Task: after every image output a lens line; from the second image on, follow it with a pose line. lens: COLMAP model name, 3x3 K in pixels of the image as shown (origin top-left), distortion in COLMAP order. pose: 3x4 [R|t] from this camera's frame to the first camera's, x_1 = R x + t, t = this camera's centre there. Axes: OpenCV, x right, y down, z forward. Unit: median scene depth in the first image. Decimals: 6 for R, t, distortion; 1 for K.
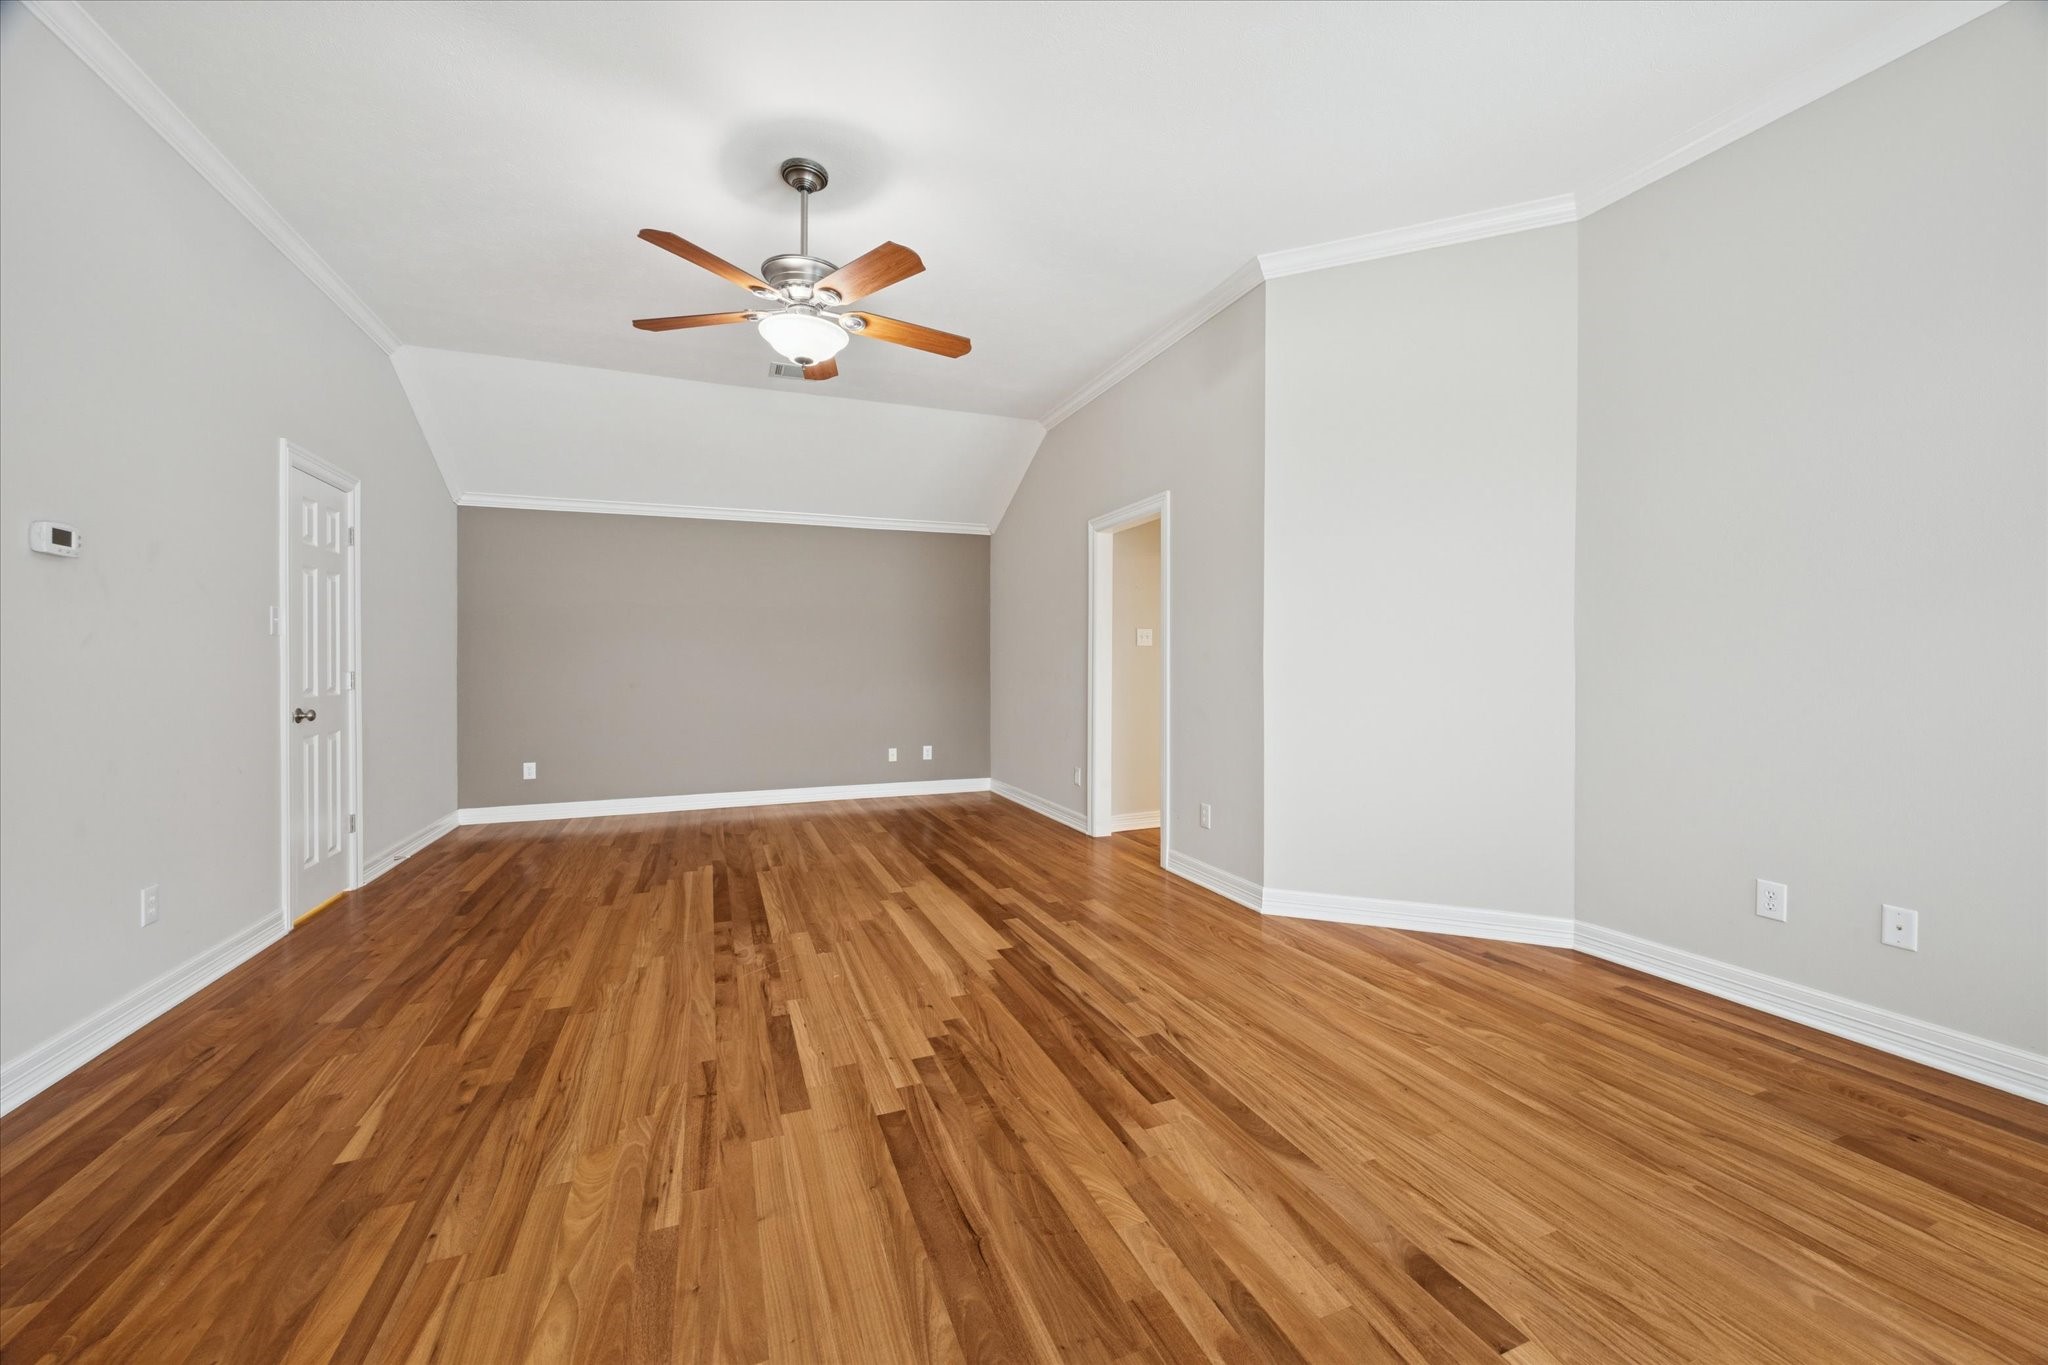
lens RADIAL K [[791.3, 0, 1029.8], [0, 791.3, 672.7], [0, 0, 1]] dist [0.008646, 0.000088]
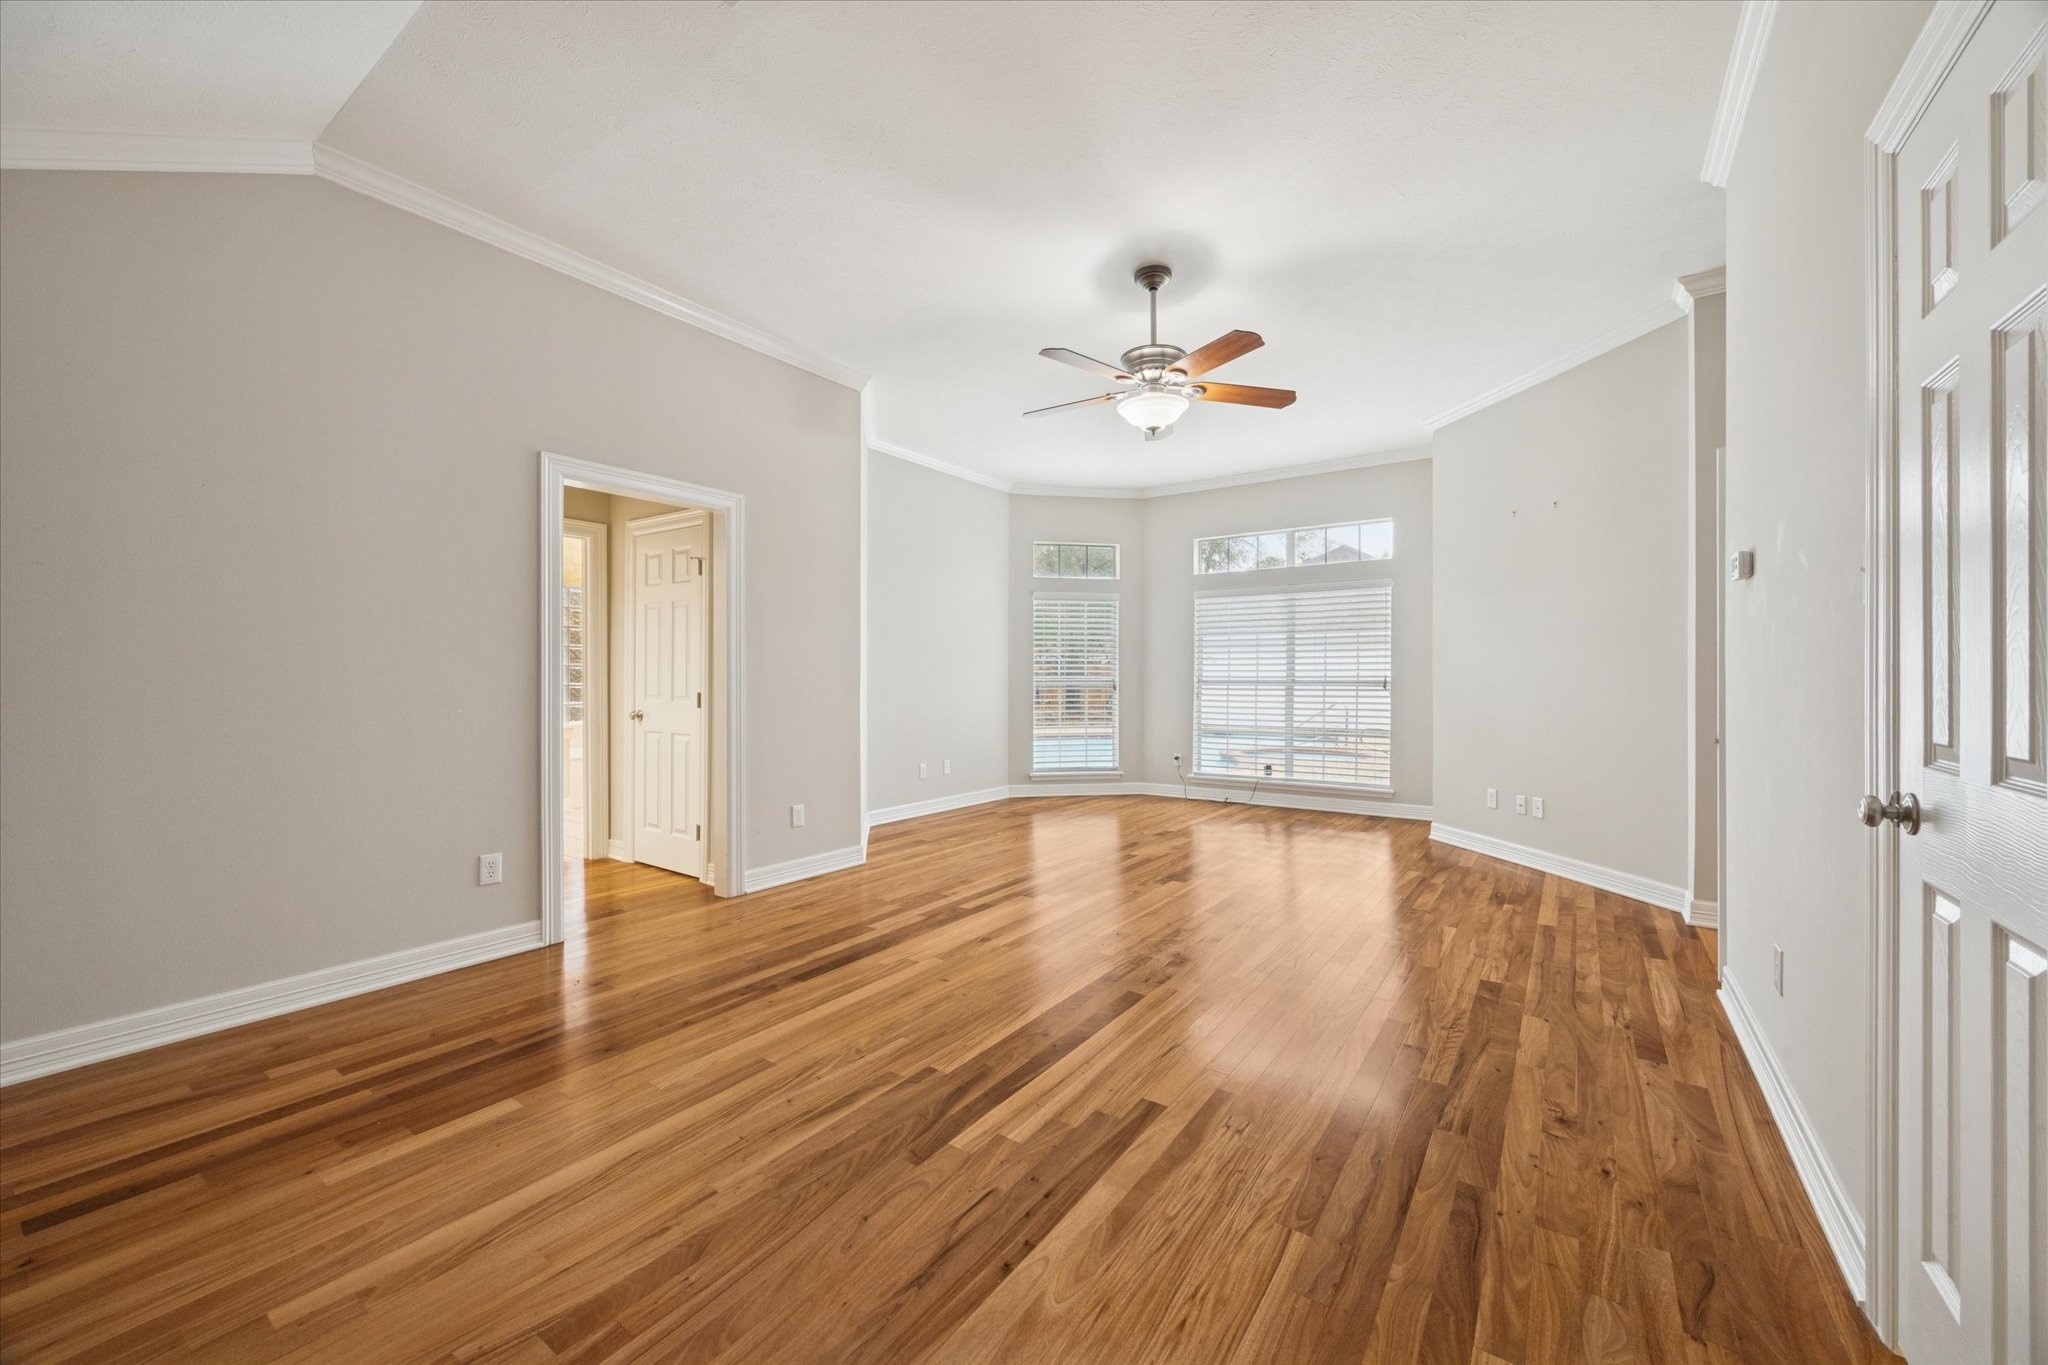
lens RADIAL K [[791.3, 0, 1037.9], [0, 791.3, 686.7], [0, 0, 1]] dist [0.008646, 0.000088]
pose [[-0.559913, -0.003613, 0.828544, -0.958231], [0.009011, 0.999905, 0.010450, -0.006100], [-0.828502, 0.013317, -0.559827, 1.471997]]
